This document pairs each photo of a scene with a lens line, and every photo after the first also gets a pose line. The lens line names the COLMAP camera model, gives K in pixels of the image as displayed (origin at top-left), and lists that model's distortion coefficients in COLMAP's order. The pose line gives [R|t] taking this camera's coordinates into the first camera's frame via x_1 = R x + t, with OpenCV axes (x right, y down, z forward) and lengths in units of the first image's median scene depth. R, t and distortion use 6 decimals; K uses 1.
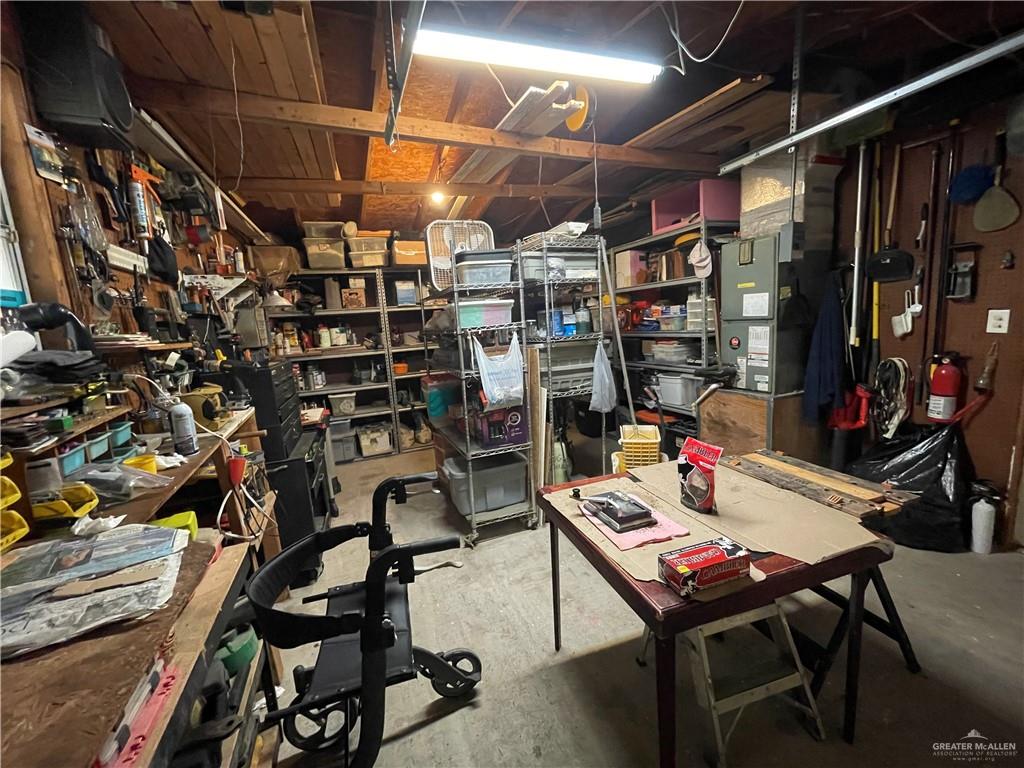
lens RADIAL K [[417.0, 0, 509.3], [0, 417.0, 382.9], [0, 0, 1]] dist [0.003044, 0.000164]
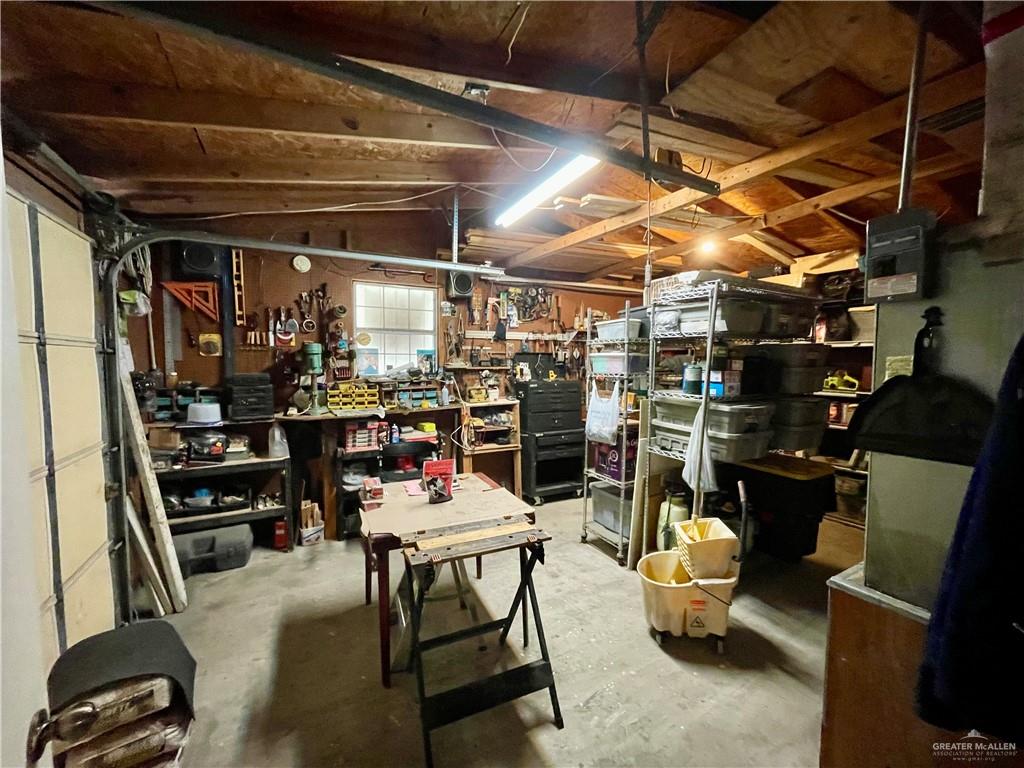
lens RADIAL K [[417.0, 0, 512.1], [0, 417.0, 384.8], [0, 0, 1]] dist [0.003044, 0.000164]
pose [[0.073713, 0.132231, -0.988474, 1.144321], [-0.142513, 0.982395, 0.120790, -0.211198], [0.987044, 0.131967, 0.091260, 0.611388]]
